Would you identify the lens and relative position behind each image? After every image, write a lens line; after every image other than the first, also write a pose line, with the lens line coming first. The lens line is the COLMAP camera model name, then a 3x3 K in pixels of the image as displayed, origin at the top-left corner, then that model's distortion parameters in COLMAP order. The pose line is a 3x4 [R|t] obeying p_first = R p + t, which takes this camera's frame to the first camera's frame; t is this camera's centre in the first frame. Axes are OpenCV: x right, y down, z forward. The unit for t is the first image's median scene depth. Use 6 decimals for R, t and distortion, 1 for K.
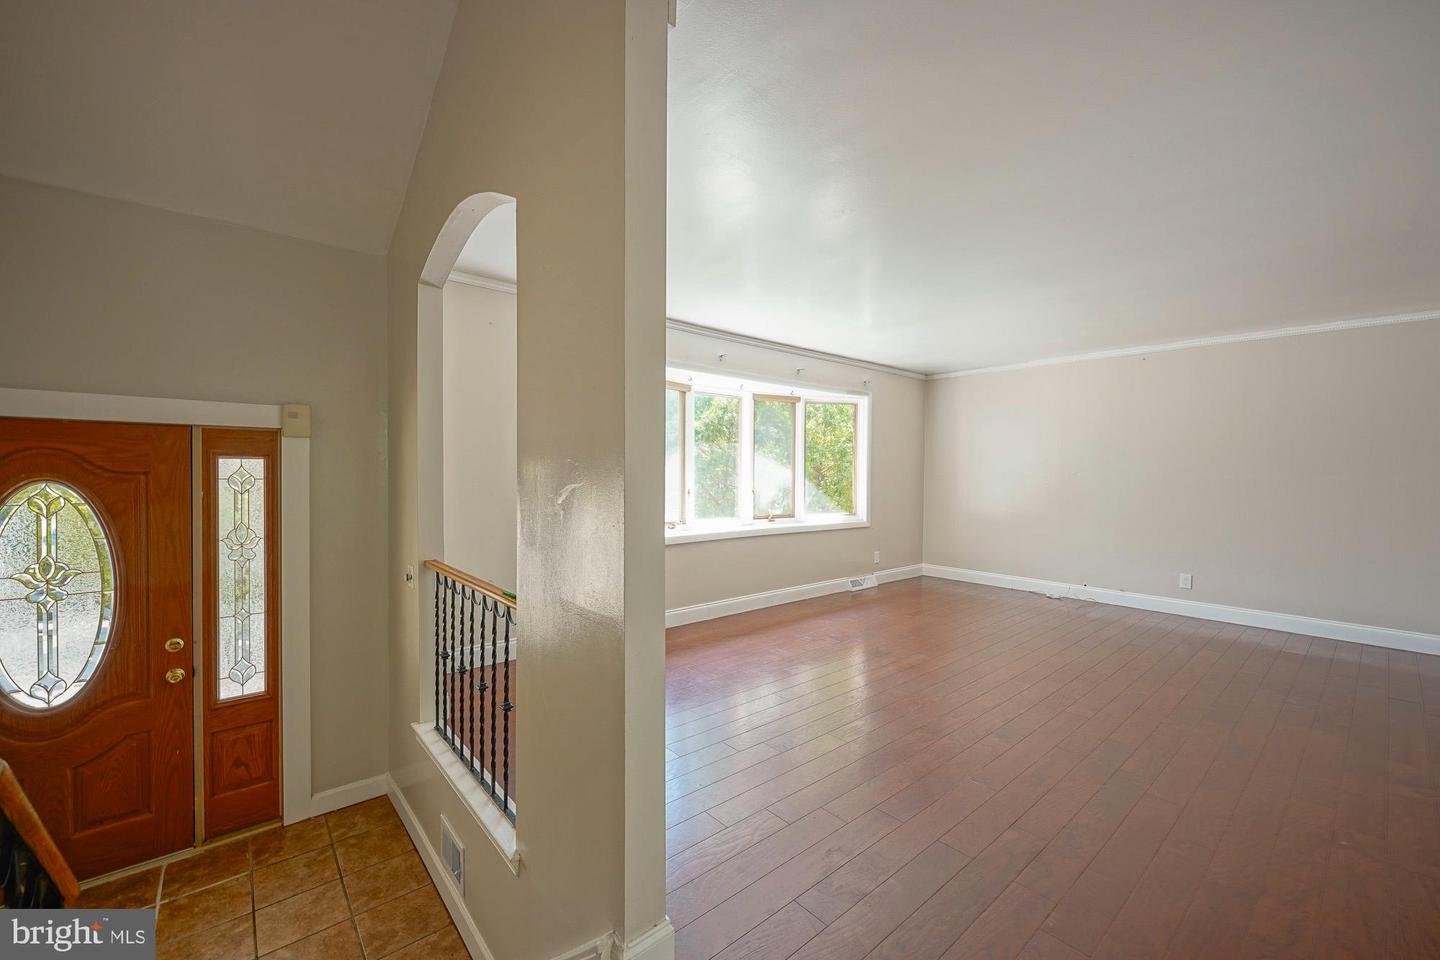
lens RADIAL K [[574.5, 0, 726.9], [0, 574.5, 480.4], [0, 0, 1]] dist [0.005025, -0.001010]
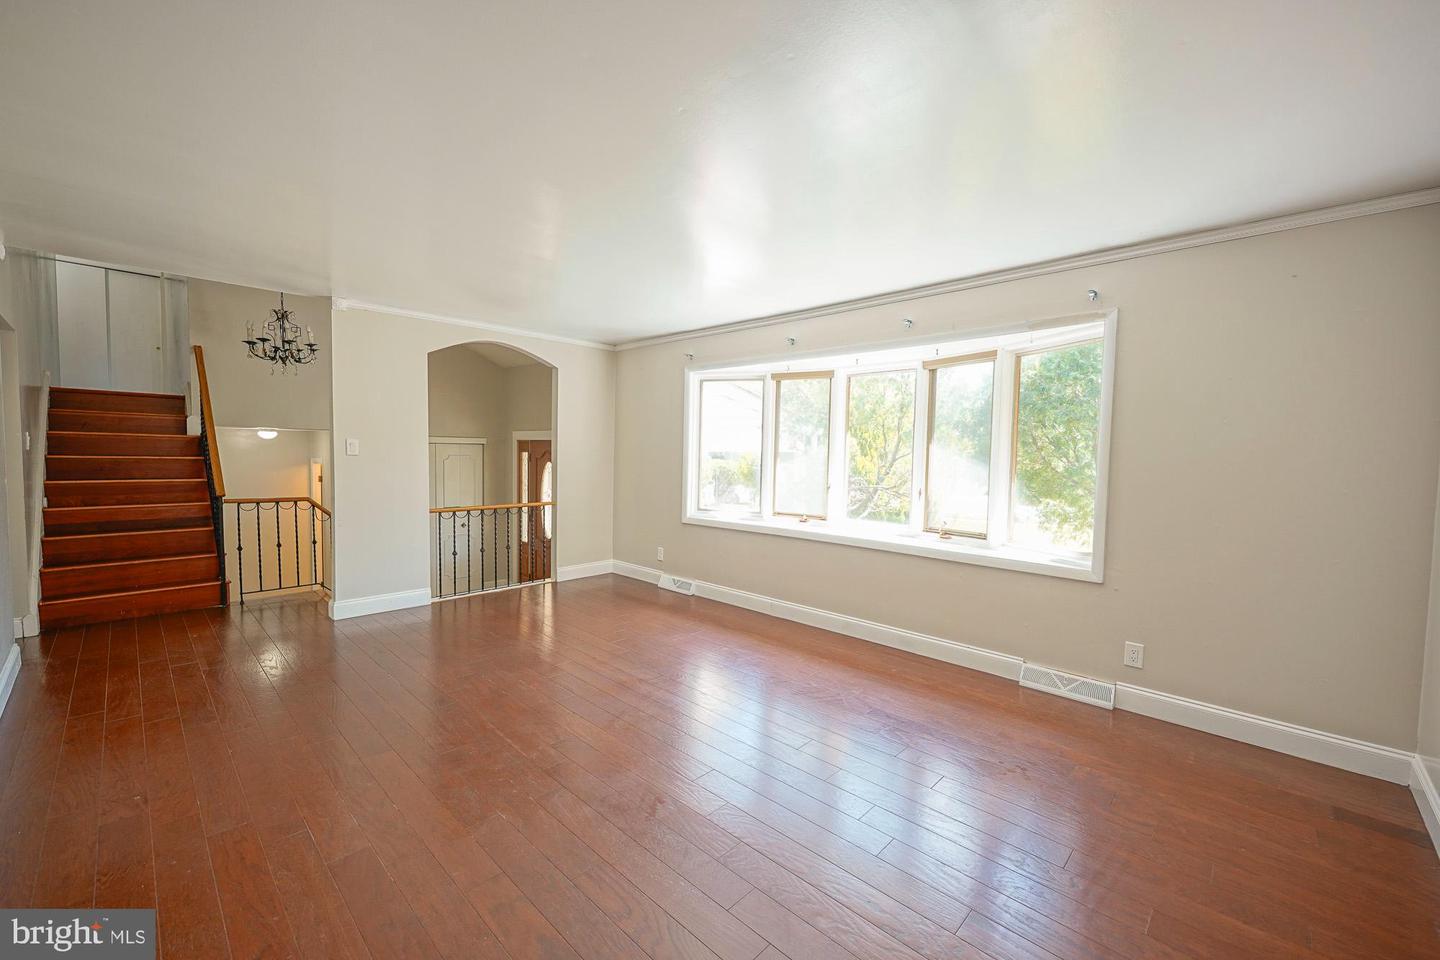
lens RADIAL K [[574.5, 0, 710.5], [0, 574.5, 475.0], [0, 0, 1]] dist [0.005025, -0.001010]
pose [[0.081615, 0.023849, -0.996379, 1.601981], [-0.042747, 0.998877, 0.020407, -0.017227], [0.995747, 0.040927, 0.082543, 1.404965]]
